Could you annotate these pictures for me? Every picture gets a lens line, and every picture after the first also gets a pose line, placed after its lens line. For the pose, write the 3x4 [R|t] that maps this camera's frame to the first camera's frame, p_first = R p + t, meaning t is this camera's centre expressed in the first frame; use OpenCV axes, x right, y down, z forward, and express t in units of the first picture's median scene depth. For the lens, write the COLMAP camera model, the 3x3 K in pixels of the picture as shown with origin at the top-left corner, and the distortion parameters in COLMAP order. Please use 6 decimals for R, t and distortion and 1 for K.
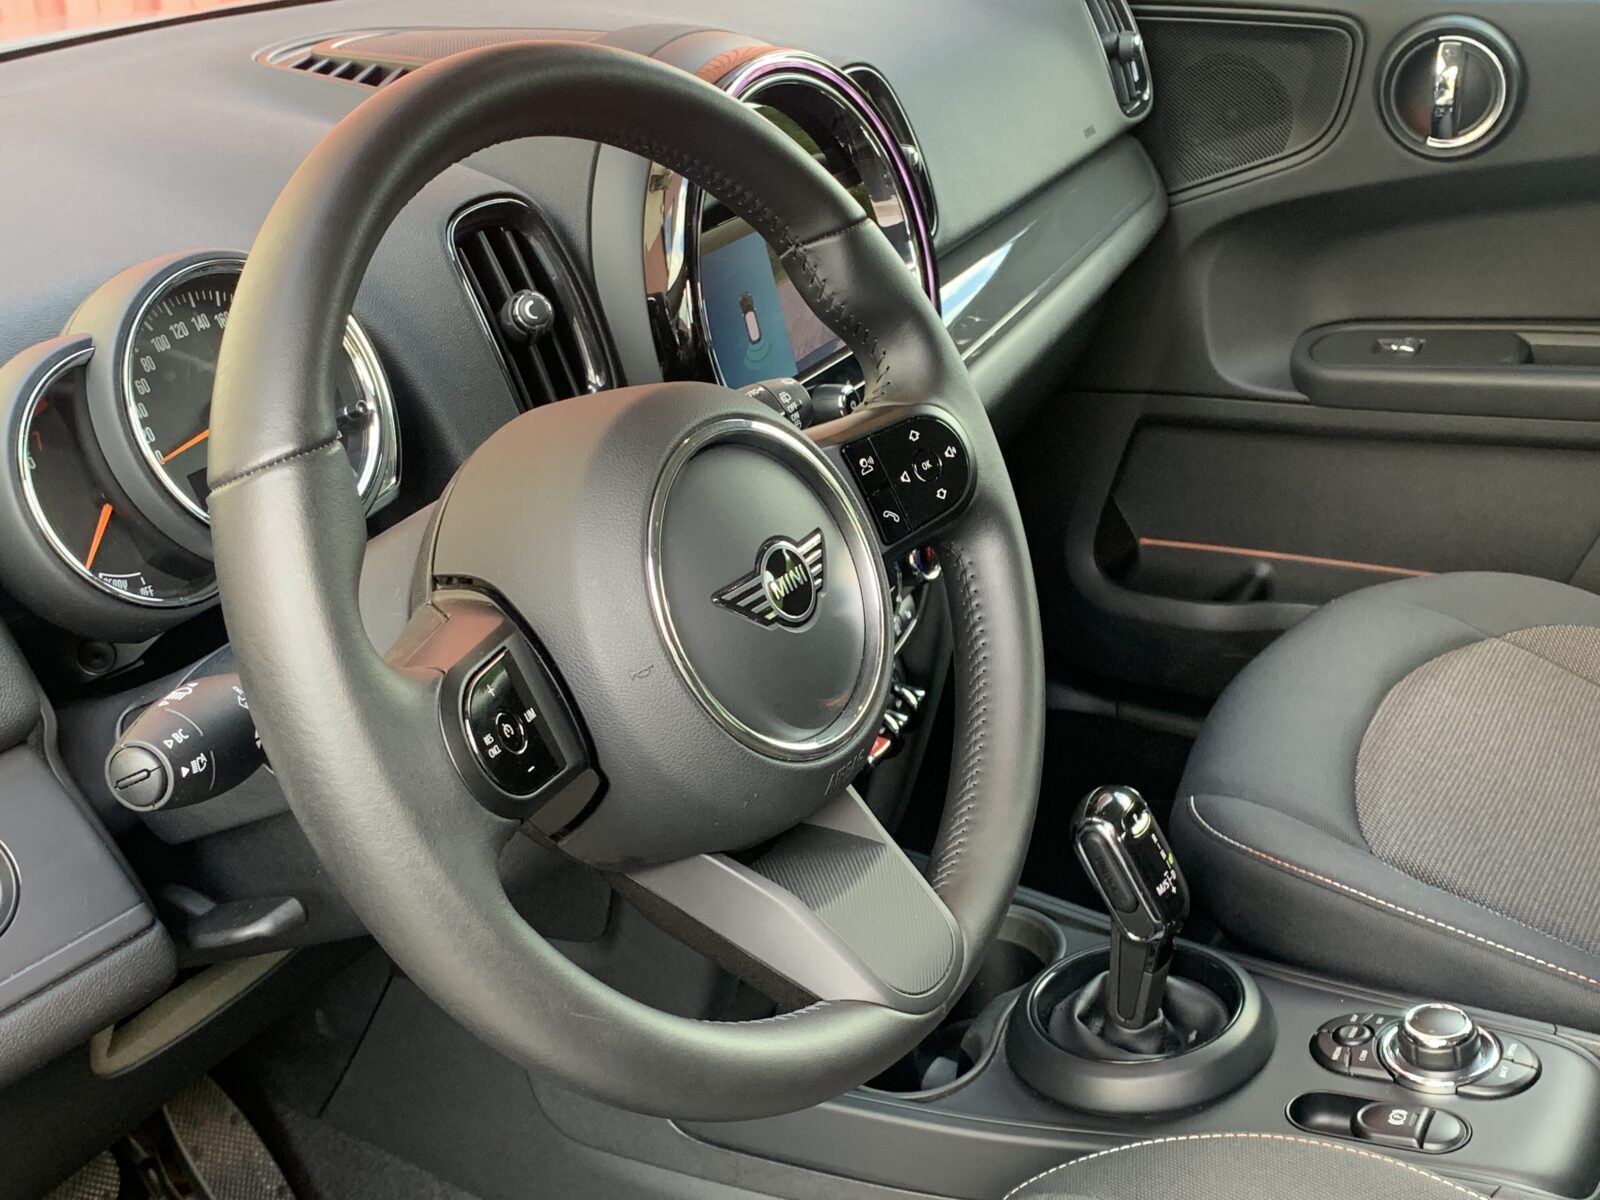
lens RADIAL K [[1884.1, 0, 806.0], [0, 1884.1, 594.4], [0, 0, 1]] dist [0.190255, 0.003921]
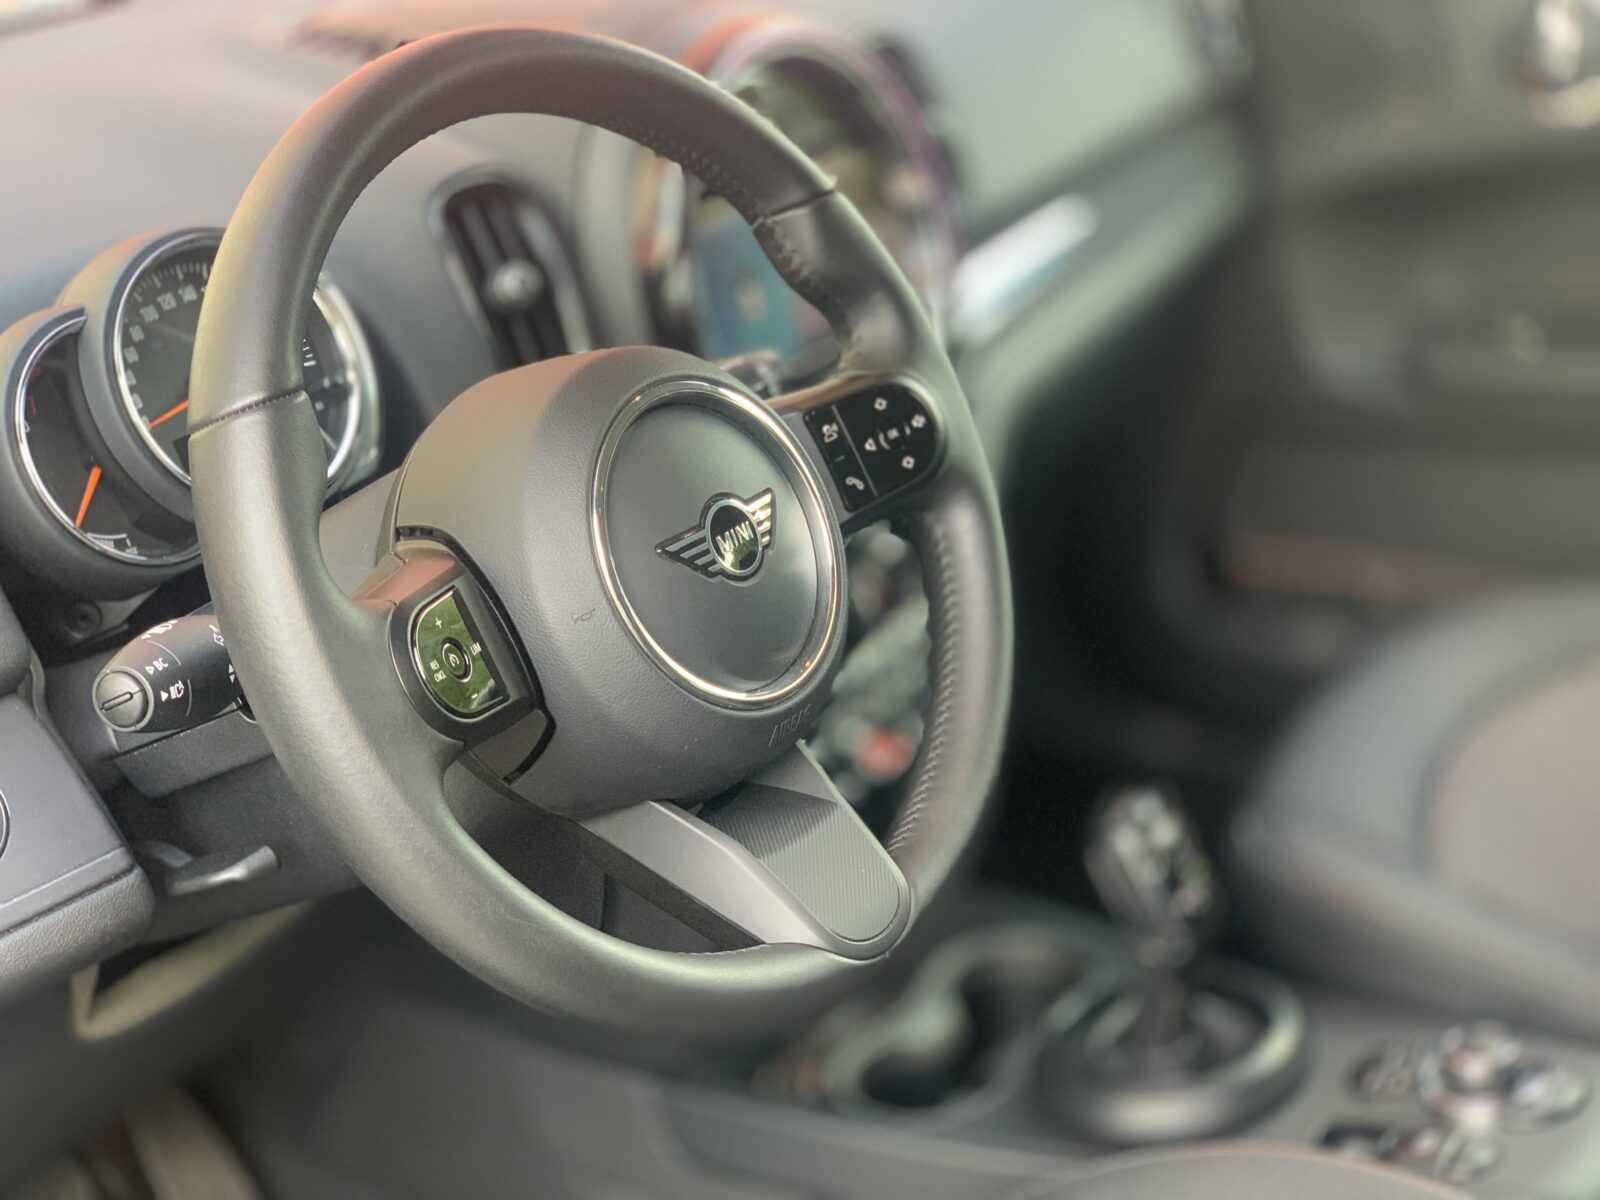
lens RADIAL K [[2445.3, 0, 800.0], [0, 2445.3, 600.0], [0, 0, 1]] dist [-0.019944, 2.111810]
pose [[0.997849, 0.007835, -0.065090, 0.106487], [-0.009902, 0.999455, -0.031498, 0.064910], [0.064808, 0.032074, 0.997382, -0.311315]]
